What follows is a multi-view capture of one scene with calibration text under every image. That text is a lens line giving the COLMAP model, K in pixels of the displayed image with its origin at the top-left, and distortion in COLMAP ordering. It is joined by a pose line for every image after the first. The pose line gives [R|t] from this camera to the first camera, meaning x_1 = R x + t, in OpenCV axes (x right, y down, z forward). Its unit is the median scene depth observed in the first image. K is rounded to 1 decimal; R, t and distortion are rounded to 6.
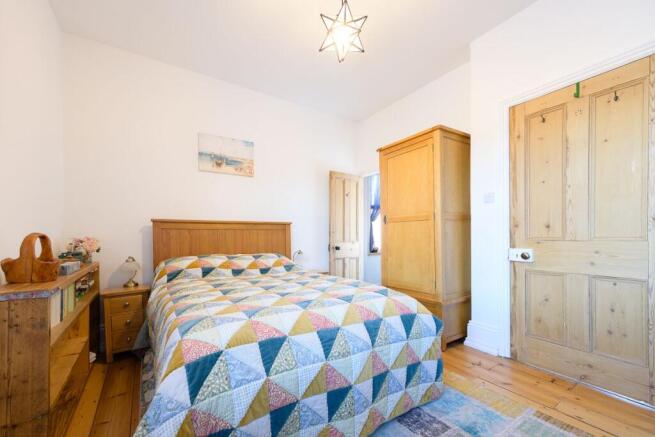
lens RADIAL K [[270.5, 0, 313.0], [0, 270.5, 238.1], [0, 0, 1]] dist [-0.000281, -0.000007]
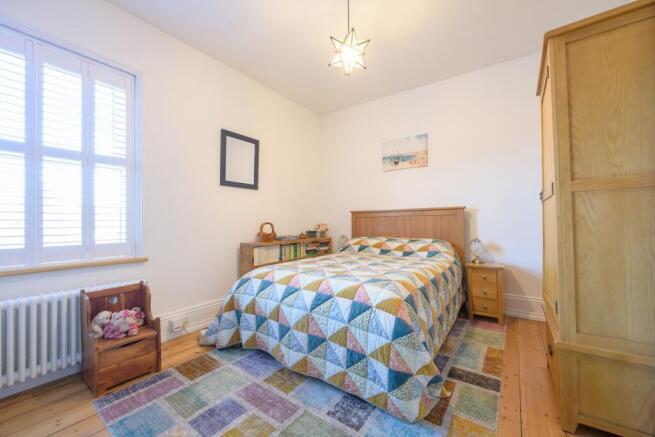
lens RADIAL K [[260.9, 0, 327.5], [0, 260.9, 220.7], [0, 0, 1]] dist [-0.002115, -0.000108]
pose [[0.378557, -0.008848, -0.925536, 0.636908], [0.006727, 0.999954, -0.006808, -0.007501], [0.925554, -0.003649, 0.378599, 0.277129]]
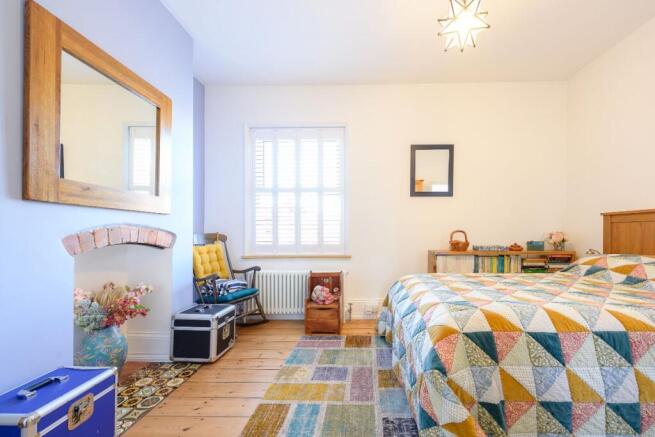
lens RADIAL K [[269.6, 0, 356.0], [0, 269.6, 232.7], [0, 0, 1]] dist [0.011547, -0.000023]
pose [[-0.544581, 0.006438, -0.838683, 0.642935], [0.002383, 0.999978, 0.006129, -0.007213], [0.838705, 0.001339, -0.544585, 0.690518]]
